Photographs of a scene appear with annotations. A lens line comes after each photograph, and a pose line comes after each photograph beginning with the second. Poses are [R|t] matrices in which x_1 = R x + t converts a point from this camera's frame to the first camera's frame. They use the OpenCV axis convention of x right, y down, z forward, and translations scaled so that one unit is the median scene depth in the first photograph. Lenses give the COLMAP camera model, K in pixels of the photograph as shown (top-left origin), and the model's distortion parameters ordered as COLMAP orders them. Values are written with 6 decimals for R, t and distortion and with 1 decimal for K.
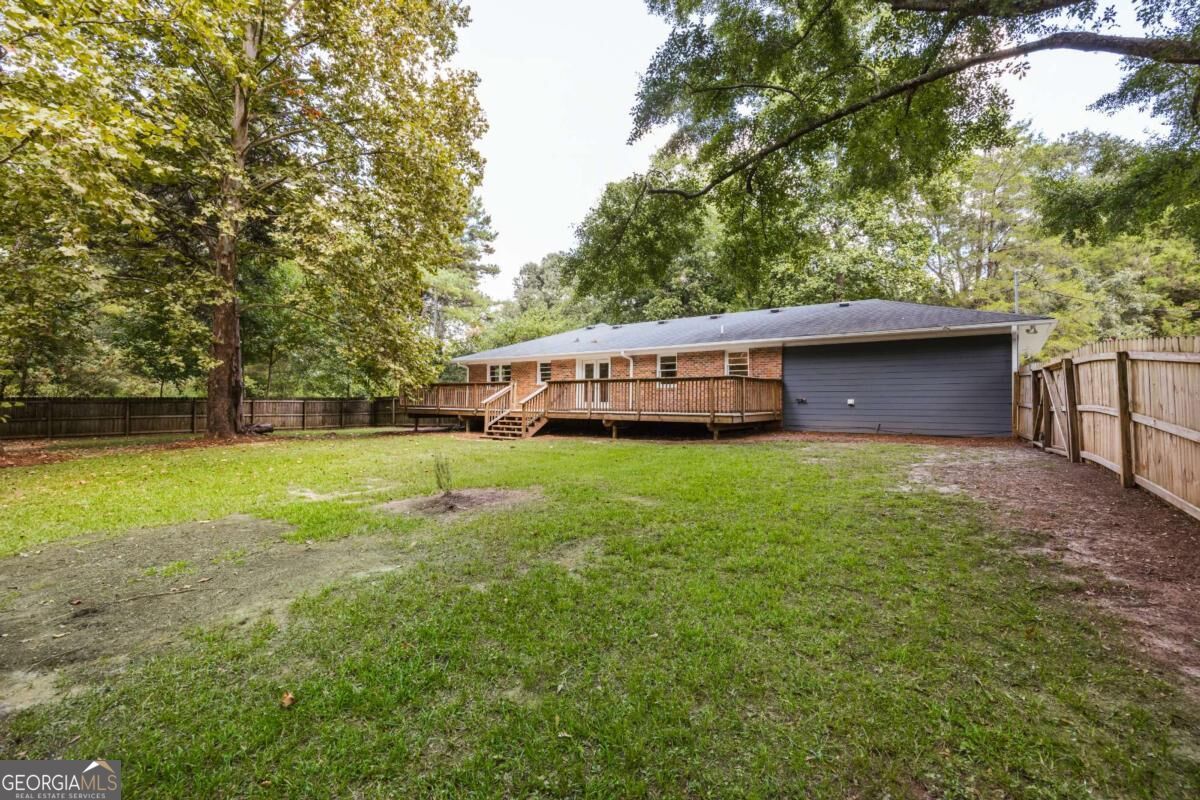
lens RADIAL K [[531.1, 0, 624.0], [0, 531.1, 394.6], [0, 0, 1]] dist [-0.005802, -0.000359]
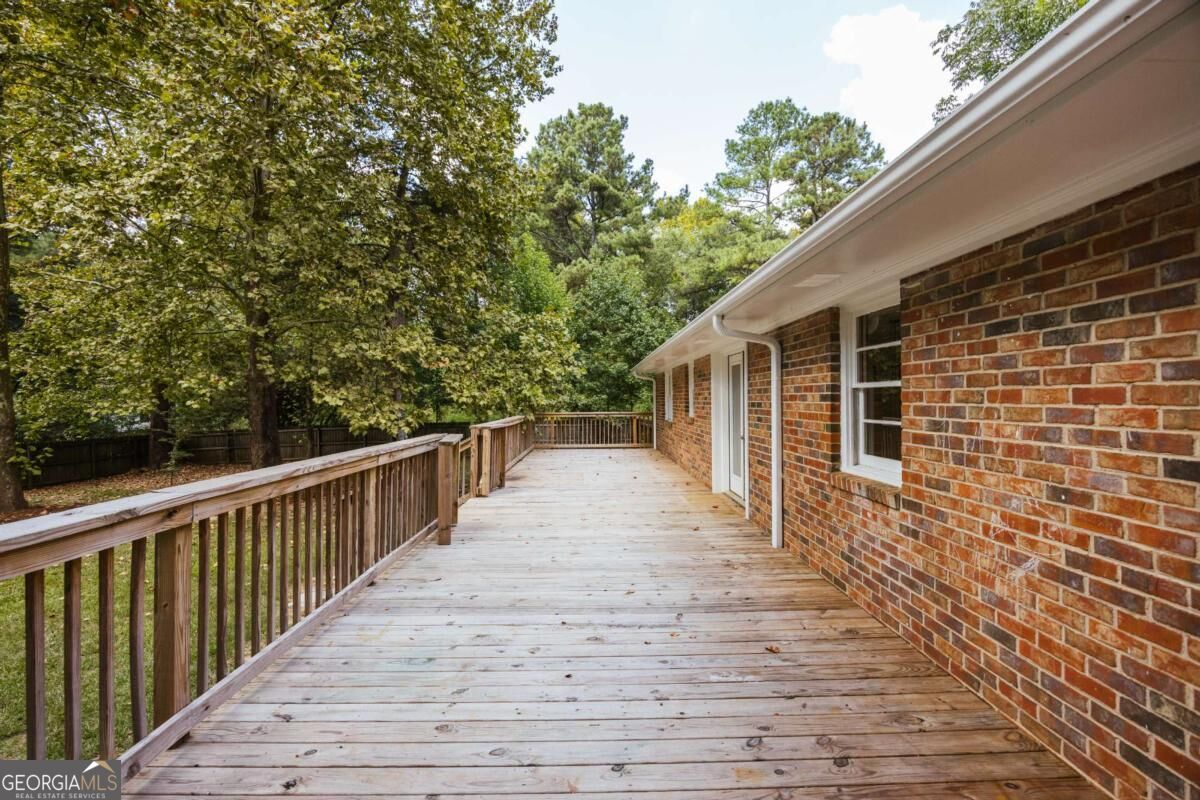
lens RADIAL K [[519.5, 0, 595.1], [0, 519.5, 396.5], [0, 0, 1]] dist [-0.013958, 0.000100]
pose [[0.591690, -0.011276, -0.806087, 0.169670], [0.015348, 0.999879, -0.002722, -0.042854], [0.806020, -0.010761, 0.591791, 0.818981]]
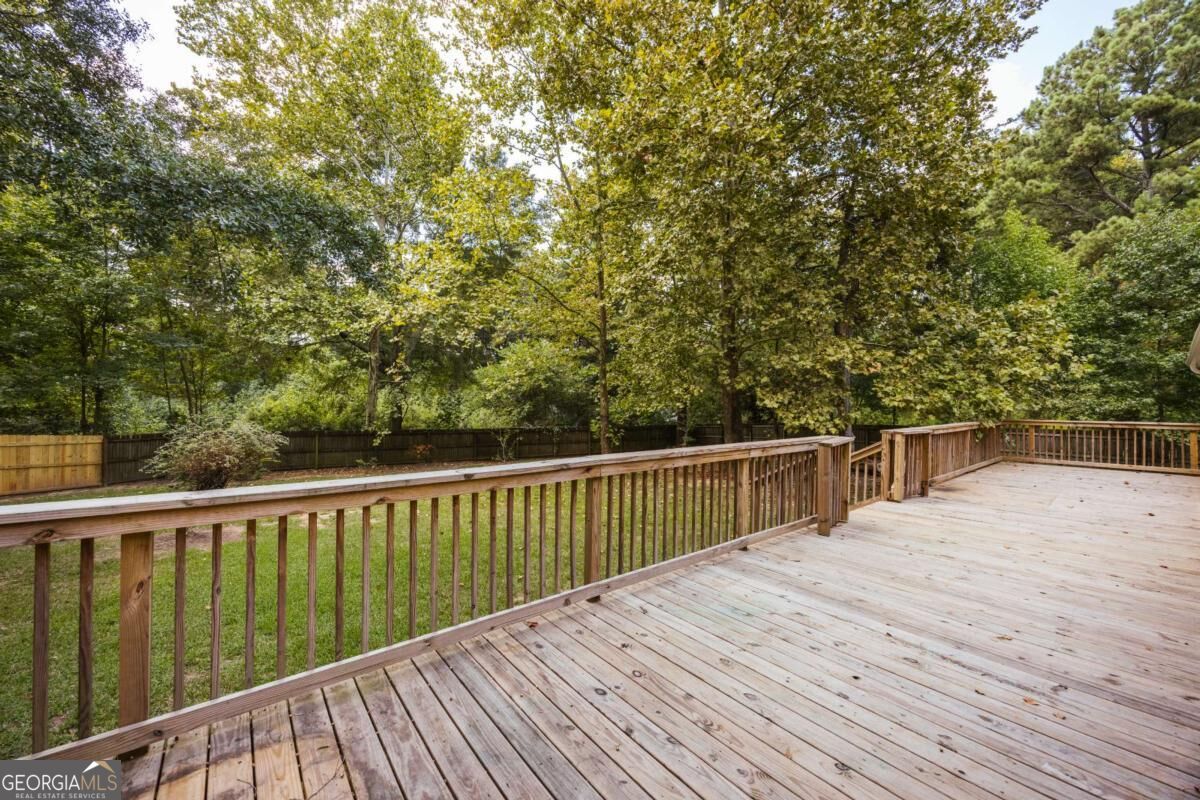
lens RADIAL K [[454.2, 0, 600.8], [0, 454.2, 397.5], [0, 0, 1]] dist [-0.000918, -0.000160]
pose [[-0.267221, -0.013661, -0.963538, 0.193383], [0.006066, 0.999856, -0.015858, -0.044177], [0.963616, -0.010082, -0.267100, 0.860606]]
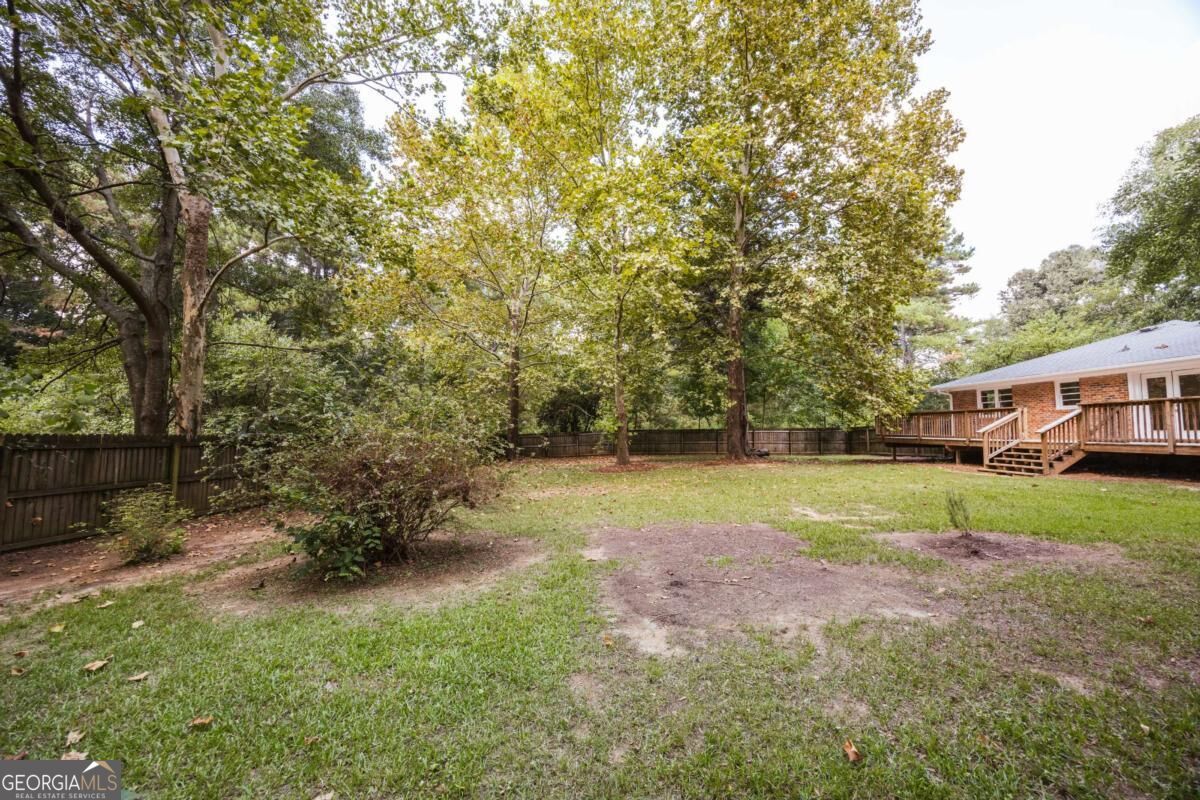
lens RADIAL K [[456.1, 0, 600.0], [0, 456.1, 400.0], [0, 0, 1]] dist [-0.003253, -0.000245]
pose [[0.600521, -0.059030, -0.797427, -0.031840], [0.014104, 0.997898, -0.063249, 0.001004], [0.799485, 0.026735, 0.600091, 0.021420]]
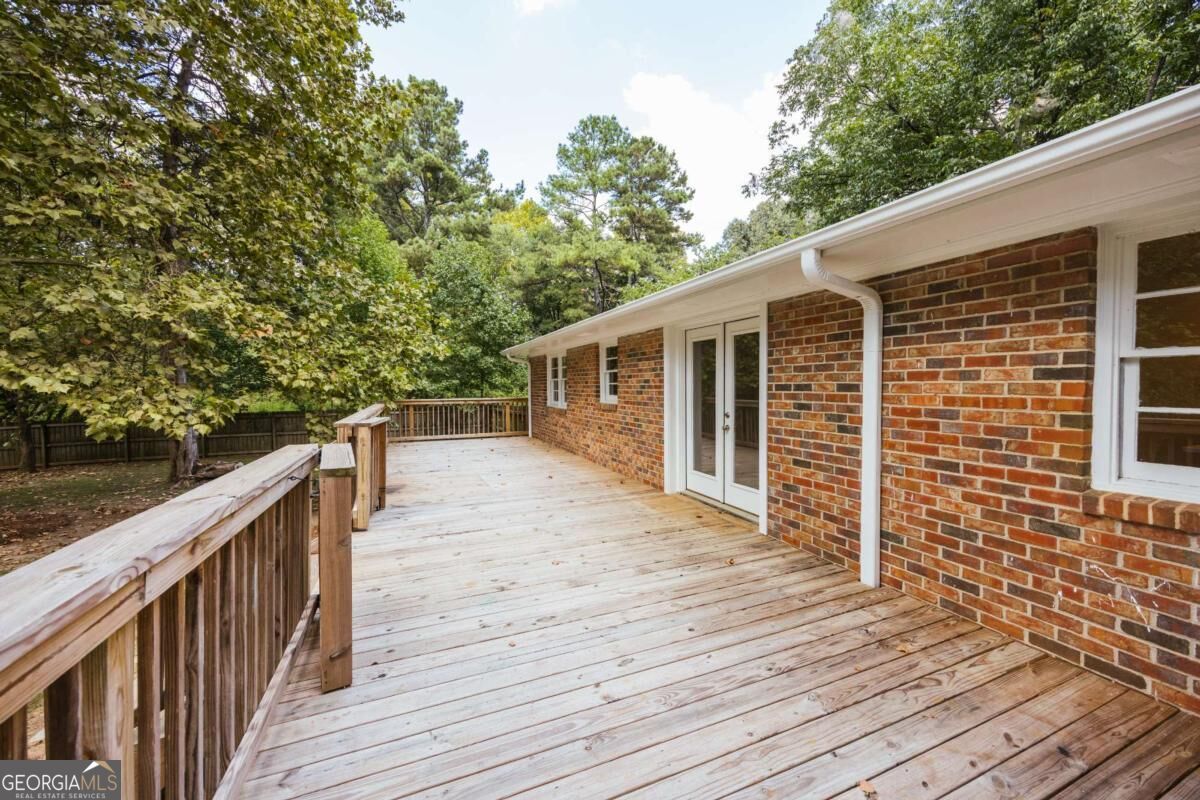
lens RADIAL K [[456.1, 0, 600.0], [0, 456.1, 400.0], [0, 0, 1]] dist [-0.003253, -0.000245]
pose [[0.851557, 0.008672, -0.524191, 0.017901], [0.013923, 0.999136, 0.039148, -0.040903], [0.524078, -0.040635, 0.850700, 0.856614]]
